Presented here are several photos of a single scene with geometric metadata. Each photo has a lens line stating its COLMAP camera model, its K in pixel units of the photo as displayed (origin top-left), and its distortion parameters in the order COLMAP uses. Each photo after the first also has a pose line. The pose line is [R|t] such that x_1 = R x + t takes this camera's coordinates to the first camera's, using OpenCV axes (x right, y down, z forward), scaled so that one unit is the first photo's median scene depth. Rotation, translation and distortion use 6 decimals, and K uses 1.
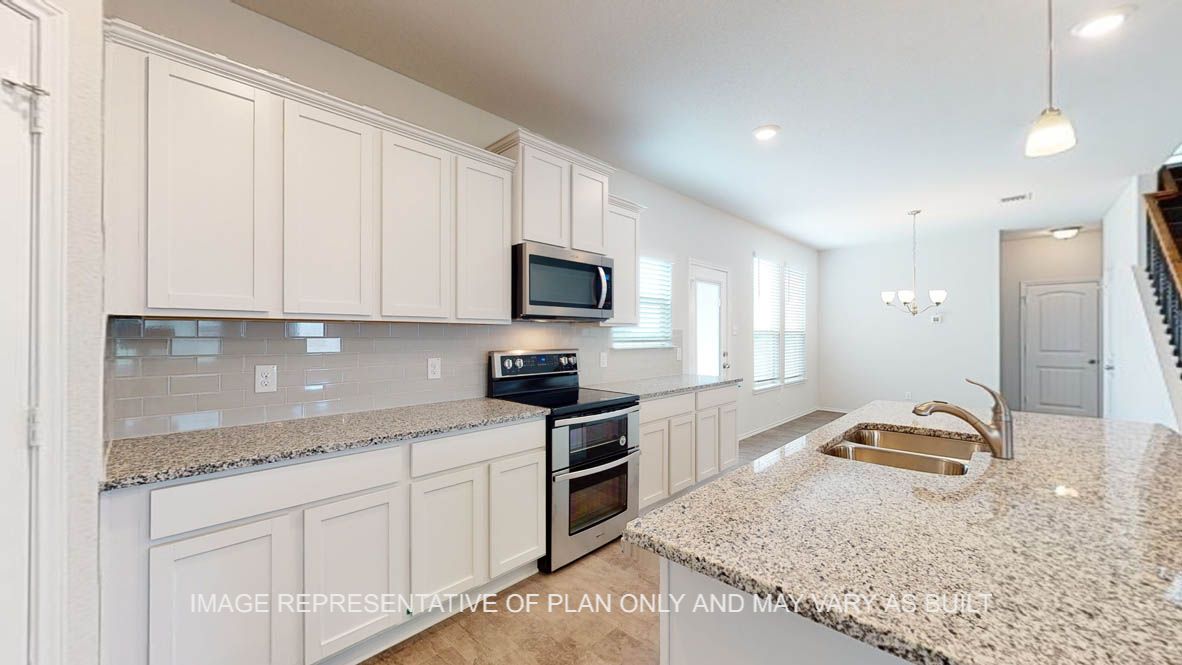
lens RADIAL K [[432.8, 0, 591.0], [0, 432.8, 332.5], [0, 0, 1]] dist [0.000224, -0.000042]
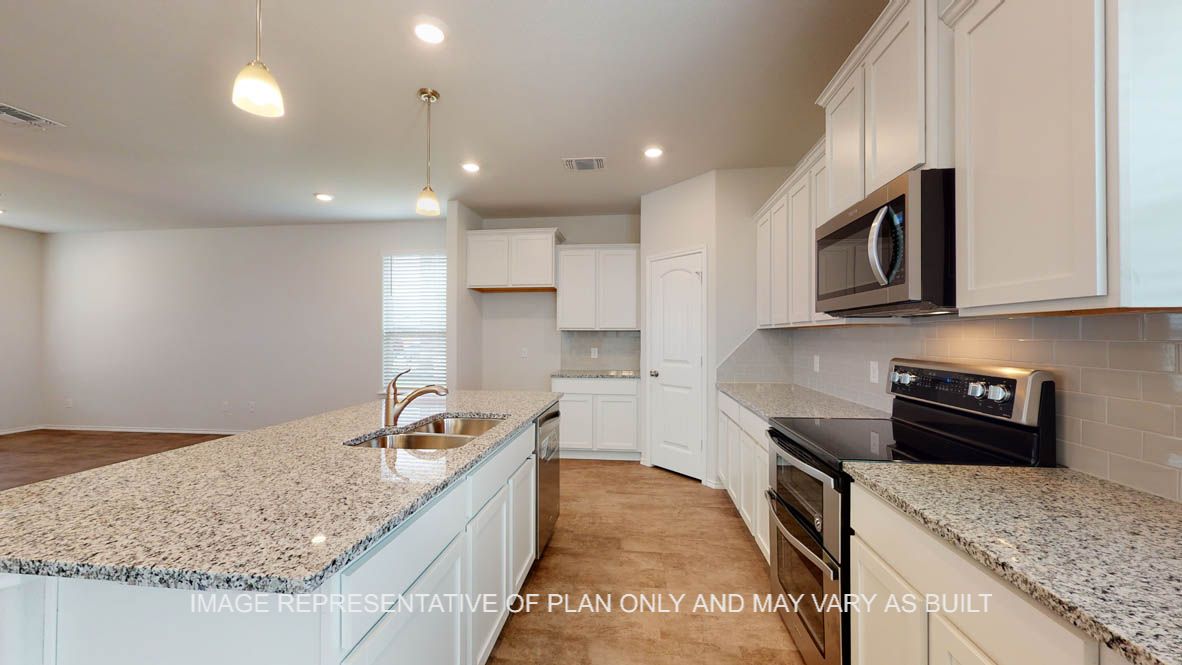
lens RADIAL K [[432.8, 0, 591.0], [0, 432.8, 332.5], [0, 0, 1]] dist [0.000224, -0.000042]
pose [[-0.794685, -0.006637, -0.606986, 0.641238], [0.003173, 0.999881, -0.015087, 0.007466], [0.607014, -0.013915, -0.794570, 1.248173]]
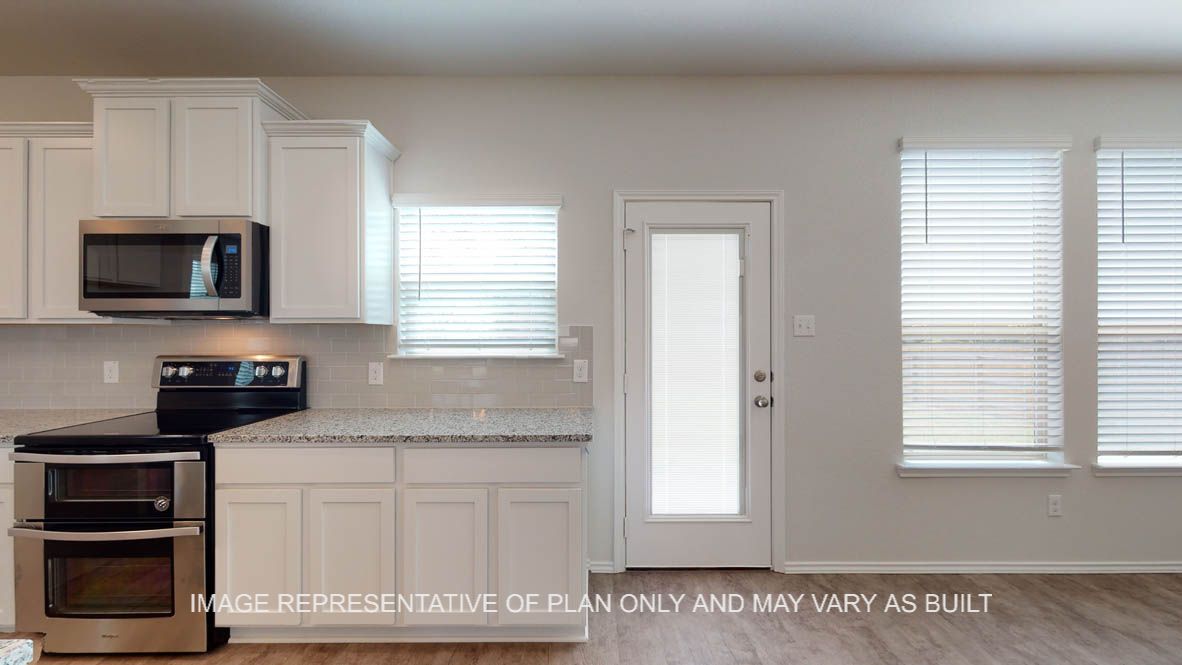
lens RADIAL K [[432.8, 0, 591.0], [0, 432.8, 332.5], [0, 0, 1]] dist [0.000224, -0.000042]
pose [[0.693463, -0.005811, -0.720468, 0.947672], [0.005816, 0.999980, -0.002468, 0.004301], [0.720468, -0.002479, 0.693483, 0.993734]]
